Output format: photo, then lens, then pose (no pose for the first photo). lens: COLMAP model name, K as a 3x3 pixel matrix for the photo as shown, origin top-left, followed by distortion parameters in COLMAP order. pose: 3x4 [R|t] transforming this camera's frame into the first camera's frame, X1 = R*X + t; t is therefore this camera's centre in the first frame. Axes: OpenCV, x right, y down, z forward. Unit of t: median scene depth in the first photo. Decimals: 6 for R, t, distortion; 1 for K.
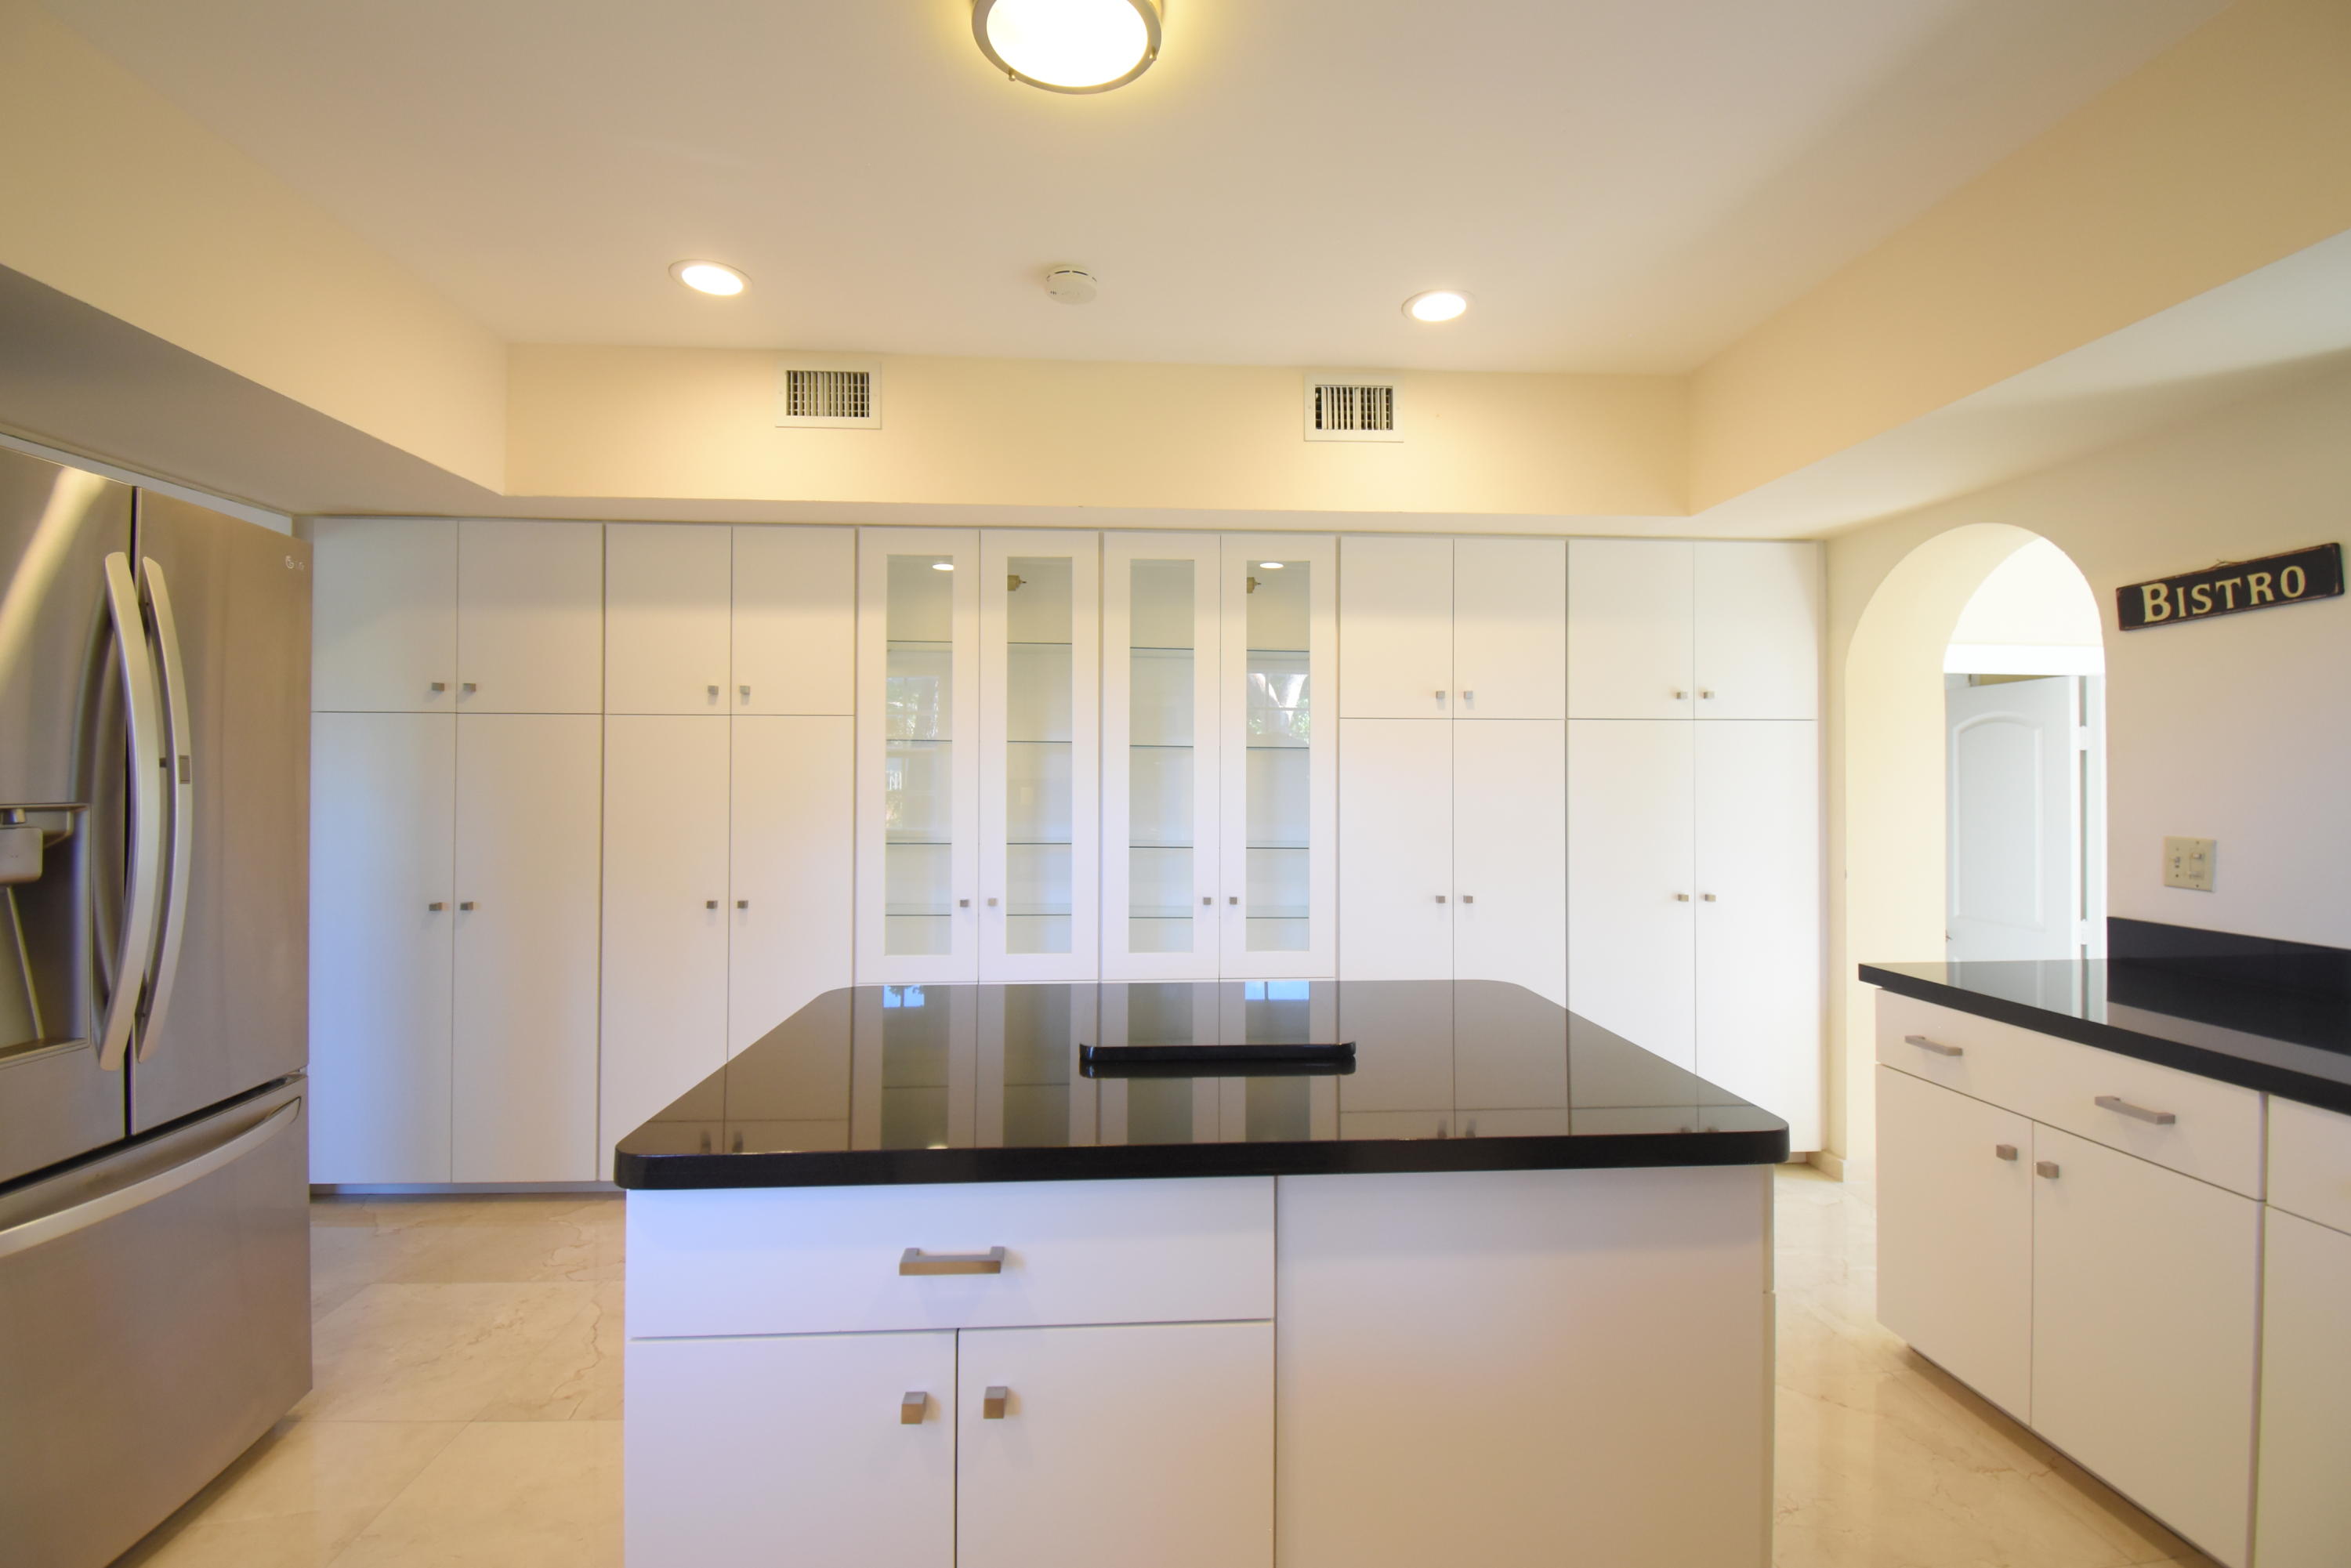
lens RADIAL K [[1046.3, 0, 1177.8], [0, 1046.3, 773.4], [0, 0, 1]] dist [-0.002332, -0.013214]
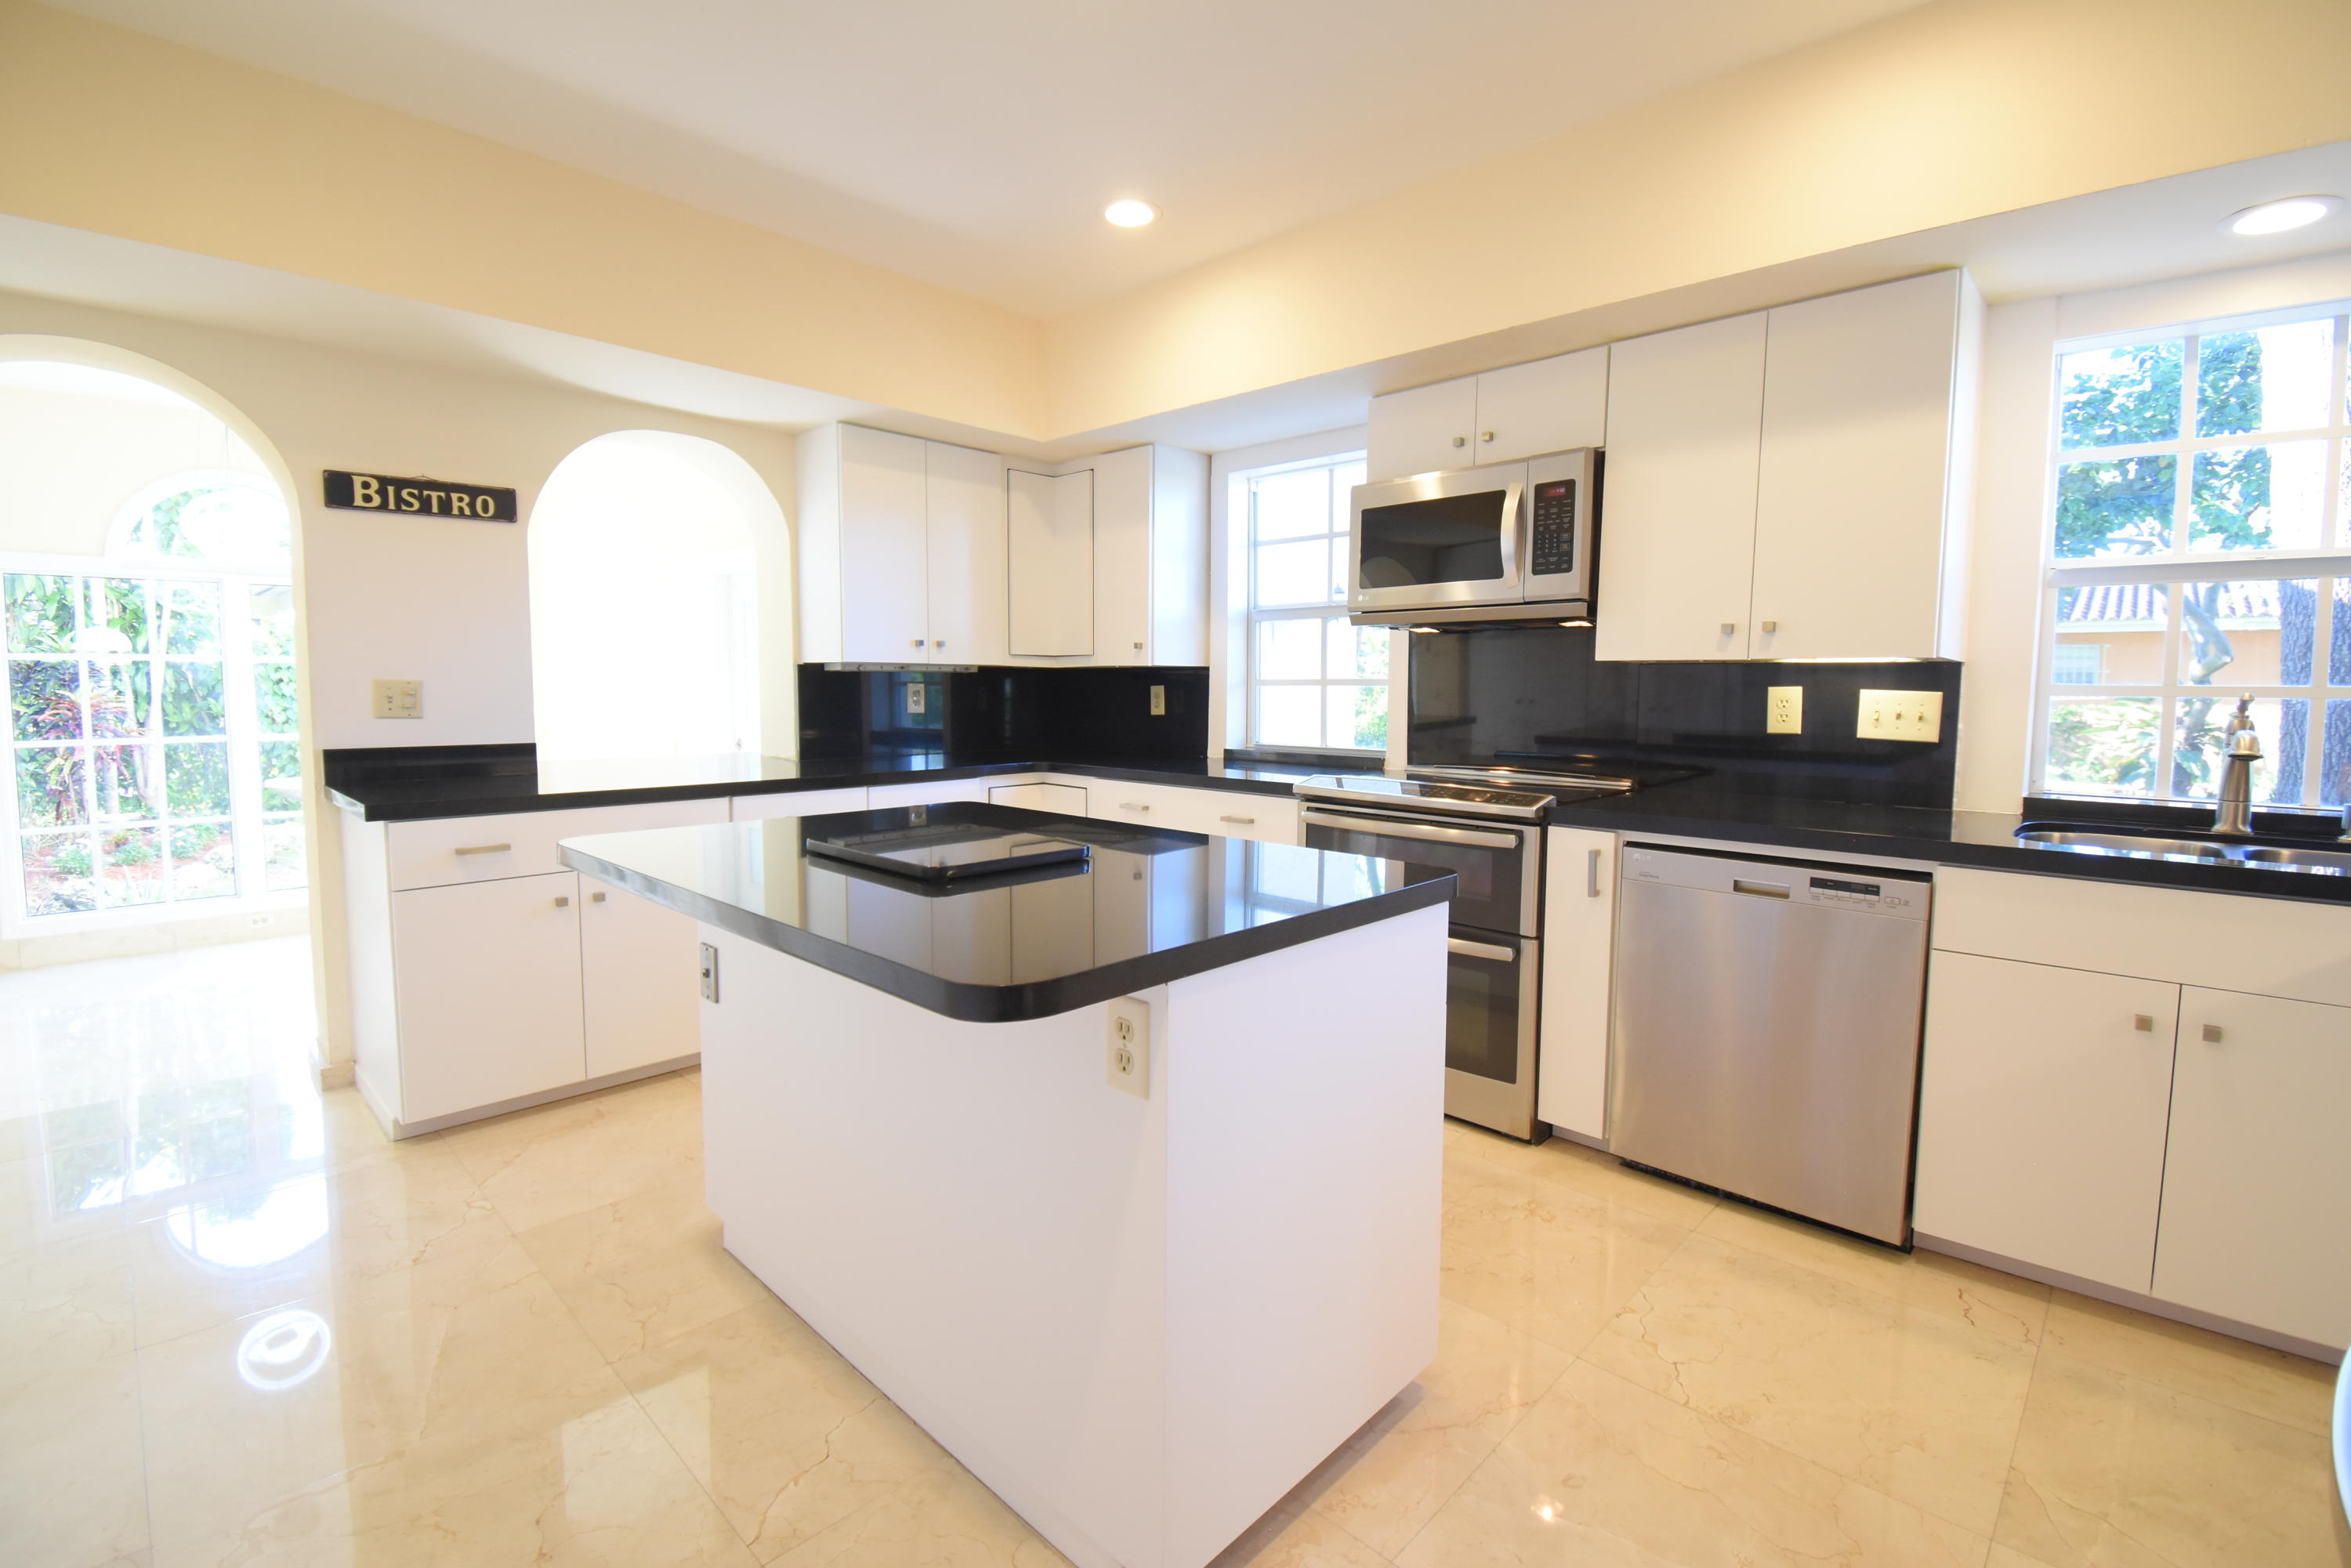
lens RADIAL K [[1046.3, 0, 1162.1], [0, 1046.3, 773.6], [0, 0, 1]] dist [-0.002332, -0.013214]
pose [[-0.655512, -0.071310, 0.751810, -0.688086], [-0.015757, 0.996607, 0.080790, 0.060702], [-0.755020, 0.041113, -0.654412, 1.163315]]
